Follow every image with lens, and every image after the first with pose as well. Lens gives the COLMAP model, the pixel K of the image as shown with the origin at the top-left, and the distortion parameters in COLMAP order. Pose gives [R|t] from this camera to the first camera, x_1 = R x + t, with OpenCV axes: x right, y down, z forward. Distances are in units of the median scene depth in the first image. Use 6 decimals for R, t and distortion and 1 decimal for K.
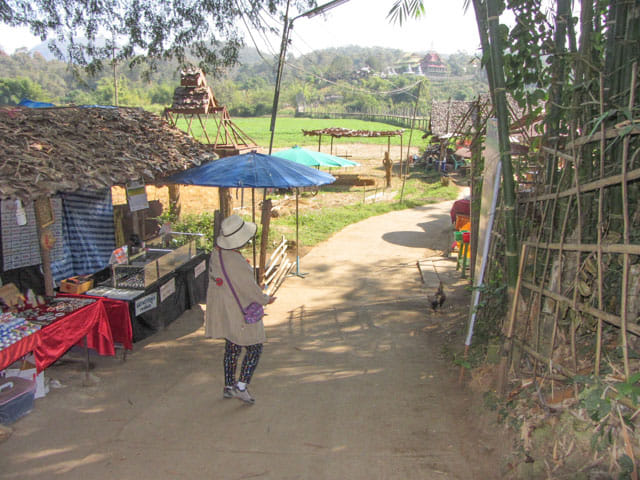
lens RADIAL K [[554.7, 0, 320.8], [0, 554.7, 233.9], [0, 0, 1]] dist [-0.009588, 0.006951]
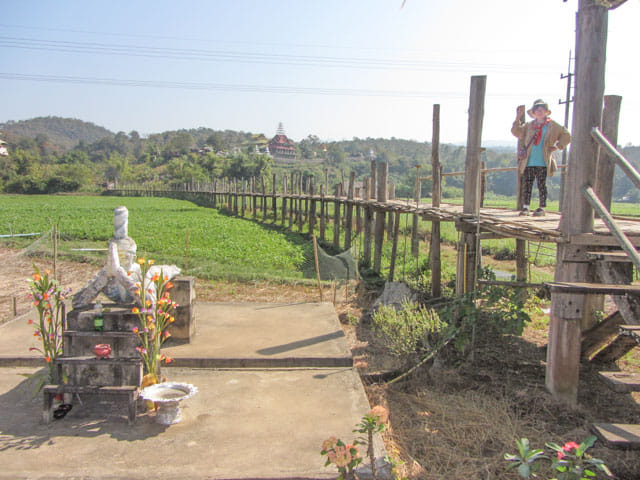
lens RADIAL K [[554.7, 0, 320.8], [0, 554.7, 233.9], [0, 0, 1]] dist [-0.009588, 0.006951]
pose [[0.969580, -0.000187, 0.244774, 0.034496], [0.036766, 0.988766, -0.144879, -0.016170], [-0.241998, 0.149471, 0.958695, 0.092639]]
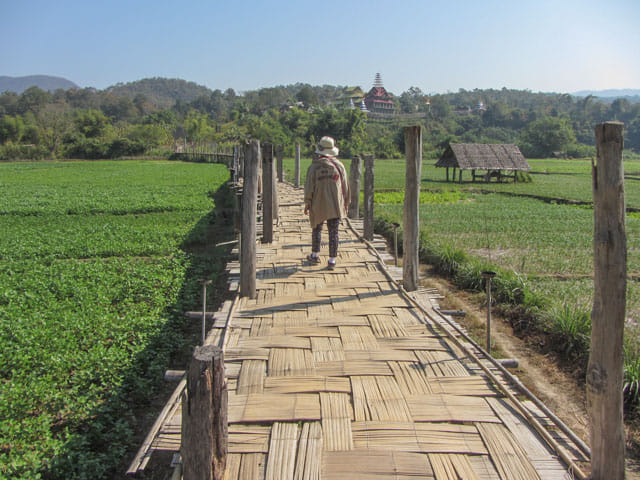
lens RADIAL K [[554.7, 0, 320.8], [0, 554.7, 233.9], [0, 0, 1]] dist [-0.009588, 0.006951]
pose [[0.997733, -0.003027, 0.067227, 0.052984], [0.007893, 0.997357, -0.072233, -0.035352], [-0.066830, 0.072600, 0.995120, 0.161265]]
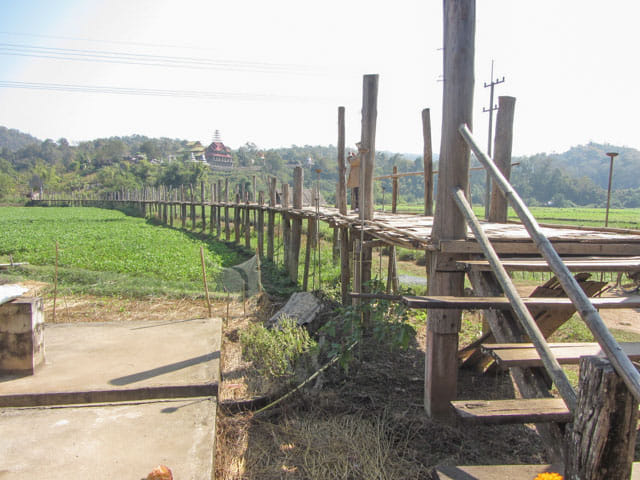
lens RADIAL K [[554.7, 0, 320.8], [0, 554.7, 233.9], [0, 0, 1]] dist [-0.009588, 0.006951]
pose [[0.937493, -0.014574, 0.347700, 0.036487], [0.071711, 0.985770, -0.152035, -0.016339], [-0.340536, 0.167466, 0.925197, 0.093429]]
